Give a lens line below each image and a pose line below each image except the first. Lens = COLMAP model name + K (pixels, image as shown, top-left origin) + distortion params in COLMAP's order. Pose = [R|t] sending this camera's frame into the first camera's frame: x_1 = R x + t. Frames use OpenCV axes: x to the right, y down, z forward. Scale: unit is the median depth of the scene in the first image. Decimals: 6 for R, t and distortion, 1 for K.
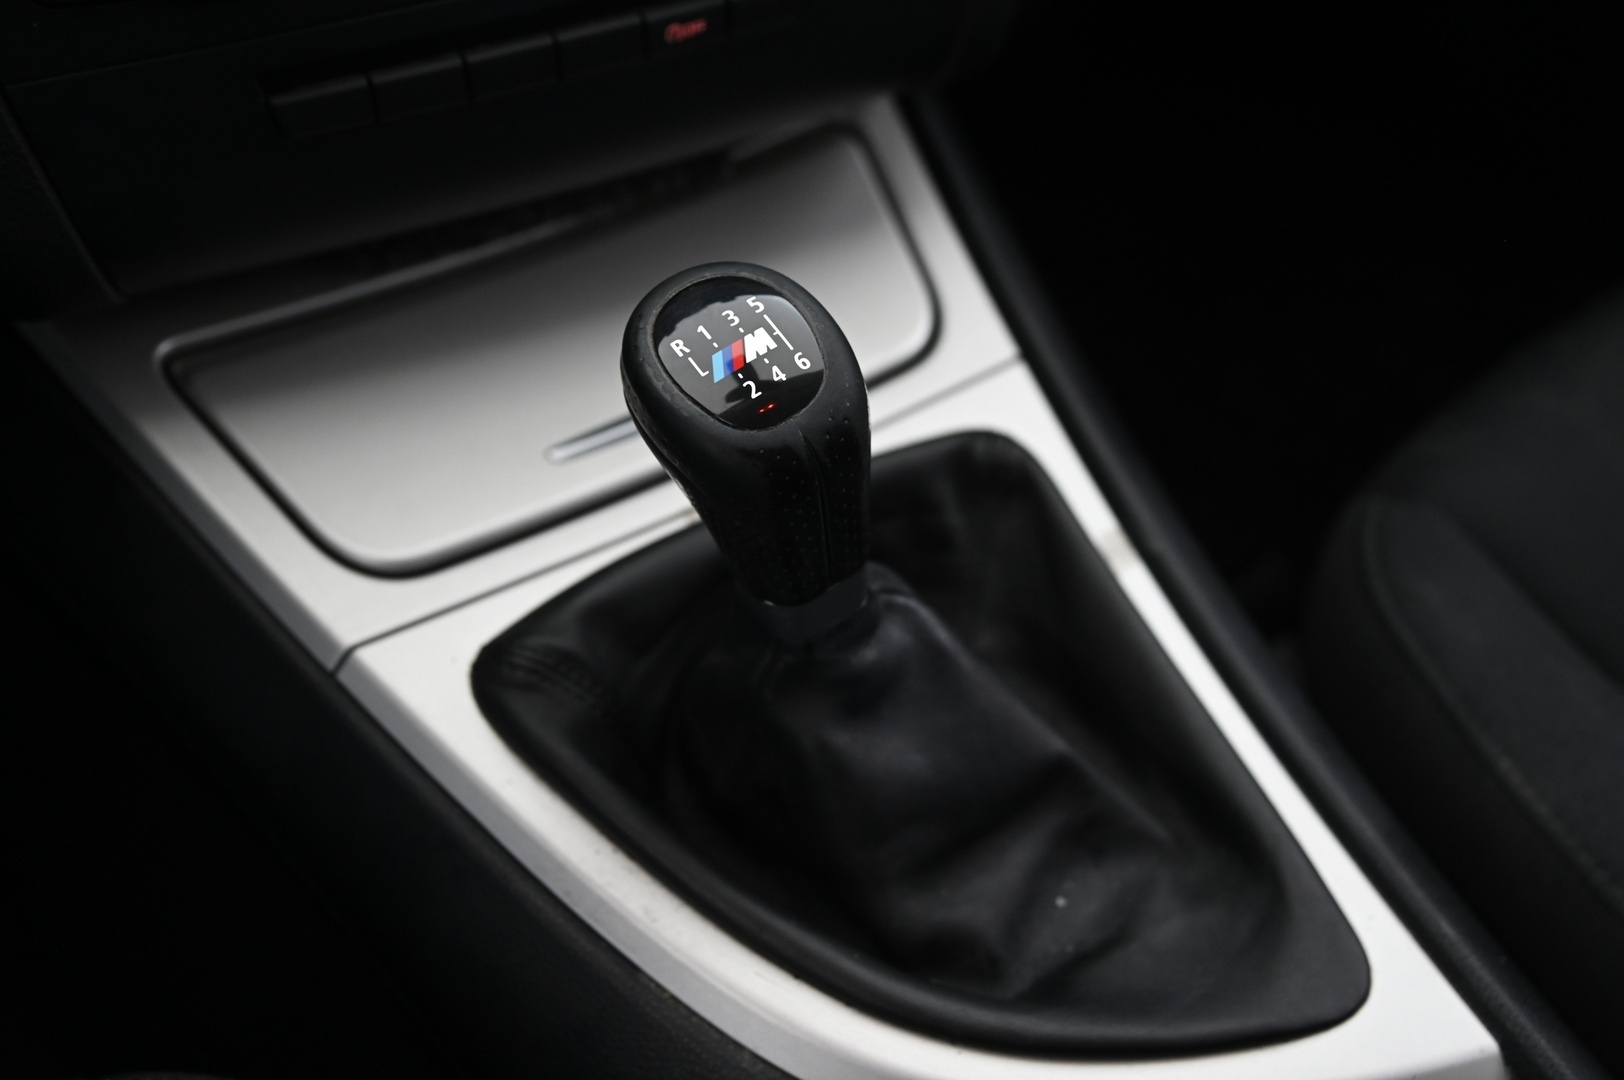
lens RADIAL K [[1860.9, 0, 812.0], [0, 1860.9, 540.0], [0, 0, 1]] dist [0.052353, 0.001126]
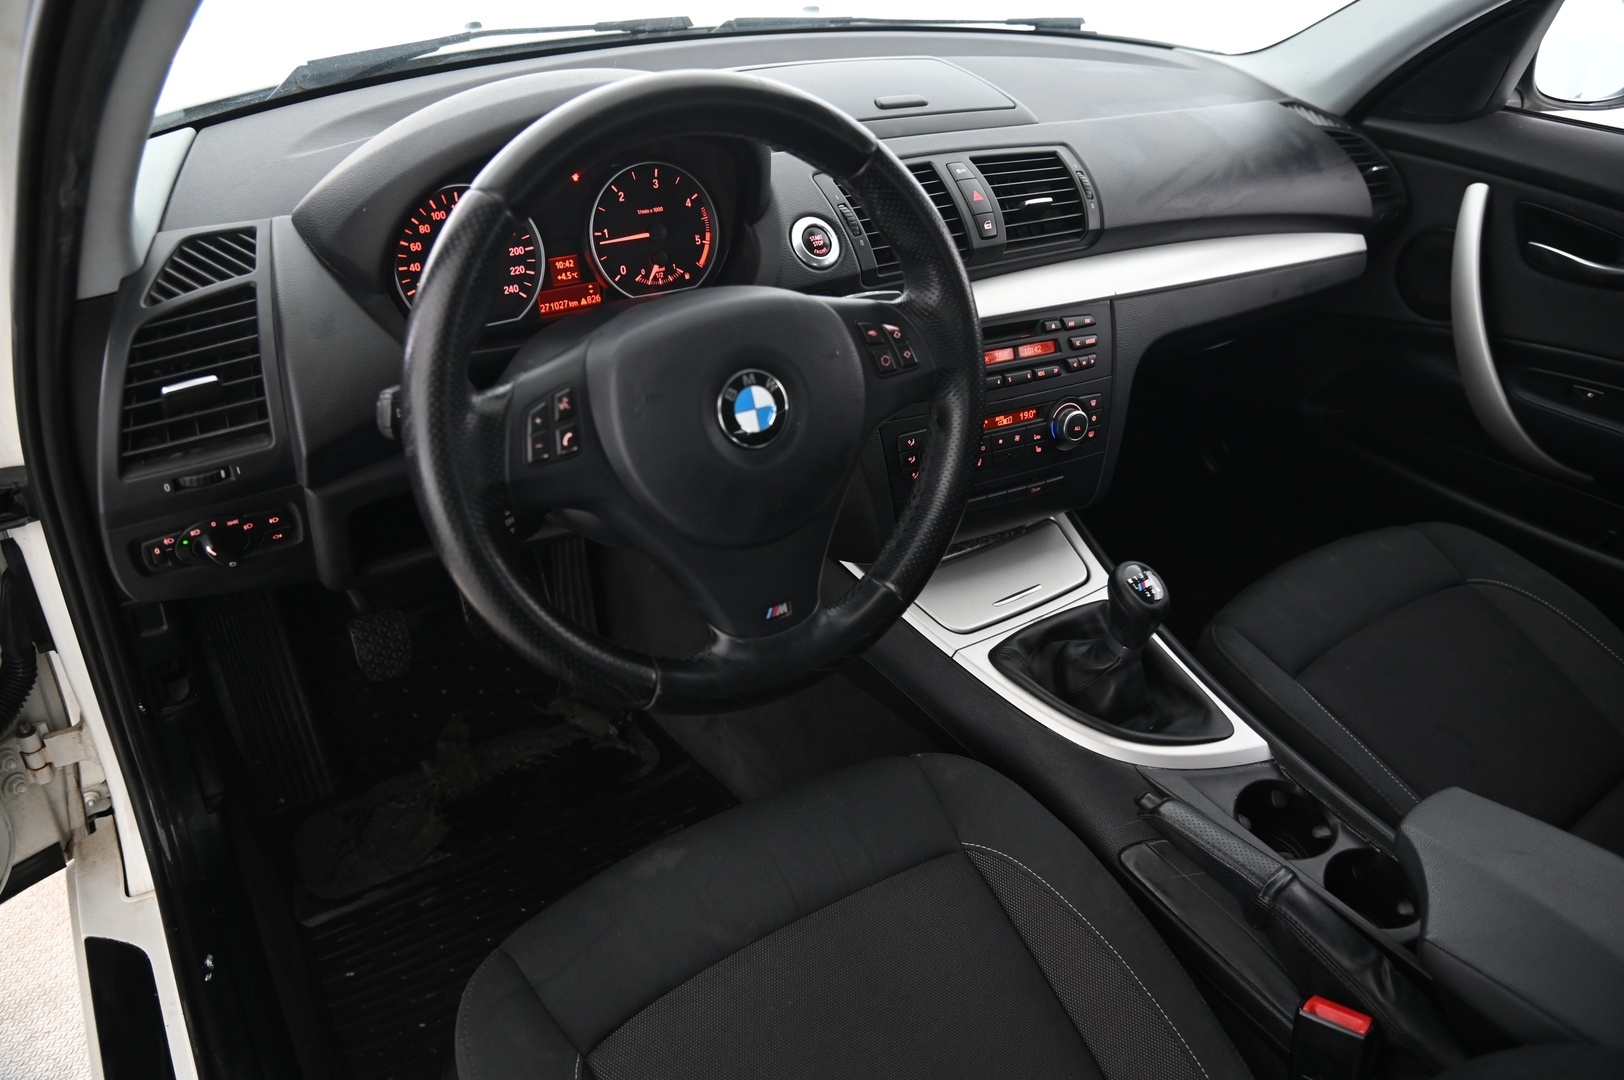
lens RADIAL K [[1128.3, 0, 812.0], [0, 1128.3, 540.0], [0, 0, 1]] dist [-0.114892, 0.066401]
pose [[0.999618, -0.000295, 0.027638, -0.587872], [0.007134, 0.968816, -0.247678, 0.391726], [-0.026703, 0.247780, 0.968448, -1.190042]]
